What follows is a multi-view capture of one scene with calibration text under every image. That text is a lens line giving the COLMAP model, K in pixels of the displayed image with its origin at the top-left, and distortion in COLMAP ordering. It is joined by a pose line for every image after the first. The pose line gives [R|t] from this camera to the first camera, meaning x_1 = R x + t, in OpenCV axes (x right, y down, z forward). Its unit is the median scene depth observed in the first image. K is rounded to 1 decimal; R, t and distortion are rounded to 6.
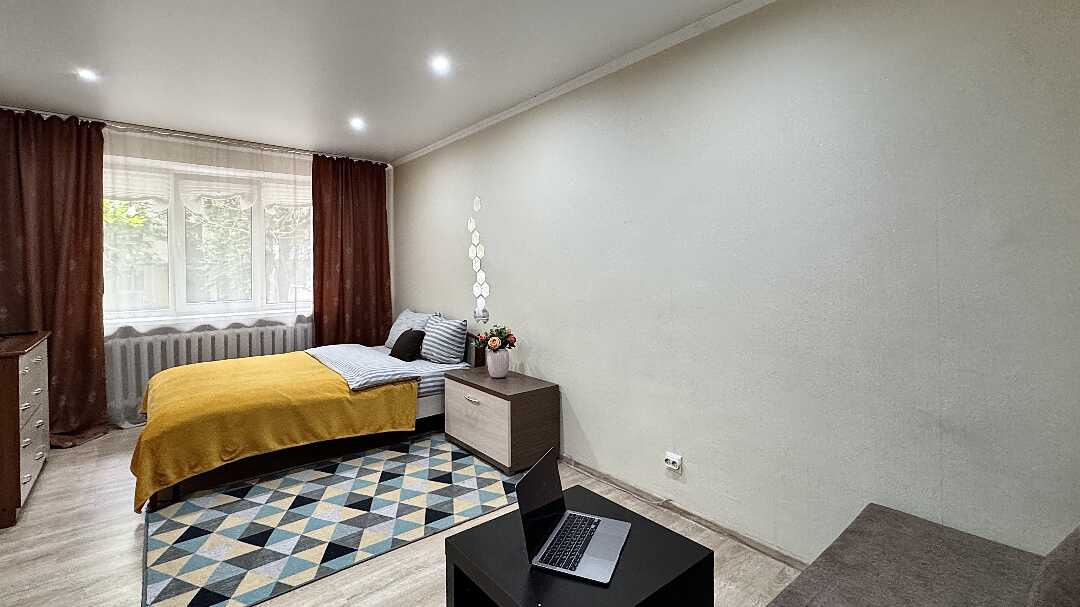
lens RADIAL K [[482.7, 0, 542.3], [0, 482.7, 269.8], [0, 0, 1]] dist [0.000706, 0.000164]
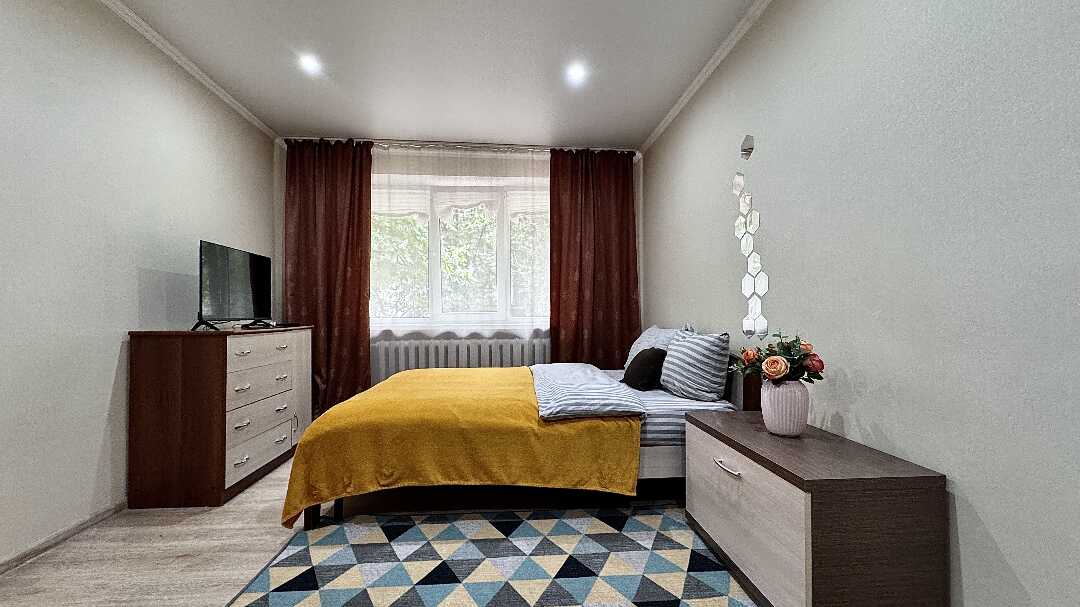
lens RADIAL K [[437.4, 0, 536.1], [0, 437.4, 310.1], [0, 0, 1]] dist [-0.001770, 0.000094]
pose [[0.808378, -0.004666, -0.588645, -0.028646], [-0.005636, 0.999861, -0.015666, 0.096177], [0.588637, 0.015982, 0.808240, 0.451947]]
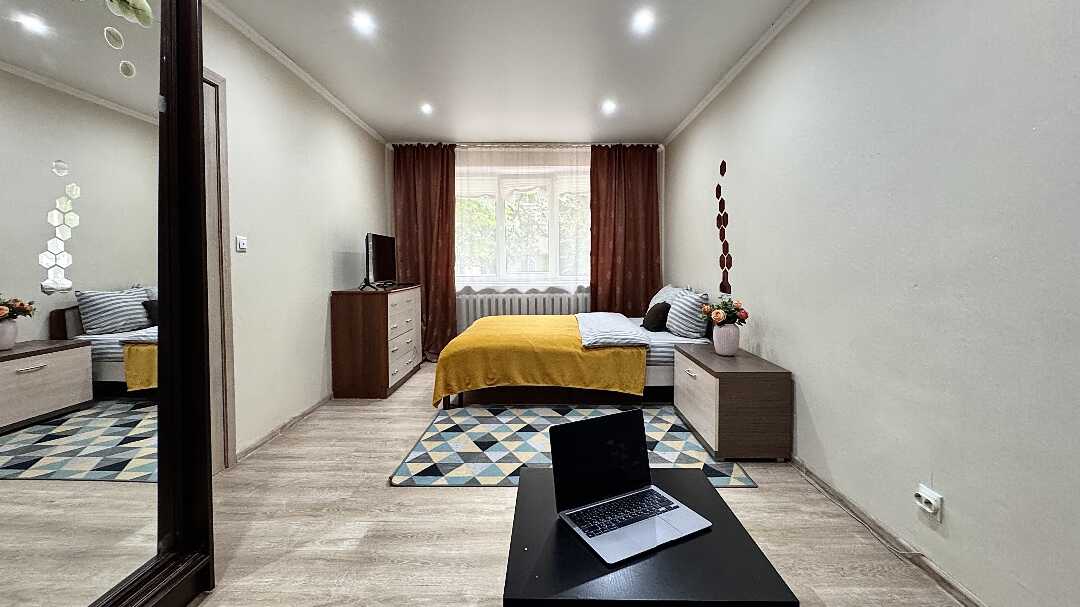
lens RADIAL K [[459.1, 0, 541.7], [0, 459.1, 275.3], [0, 0, 1]] dist [0.000747, 0.000118]
pose [[0.759969, 0.022234, -0.649579, 0.201335], [-0.004762, 0.999578, 0.028643, 0.049958], [0.649942, -0.018674, 0.759754, 0.124901]]
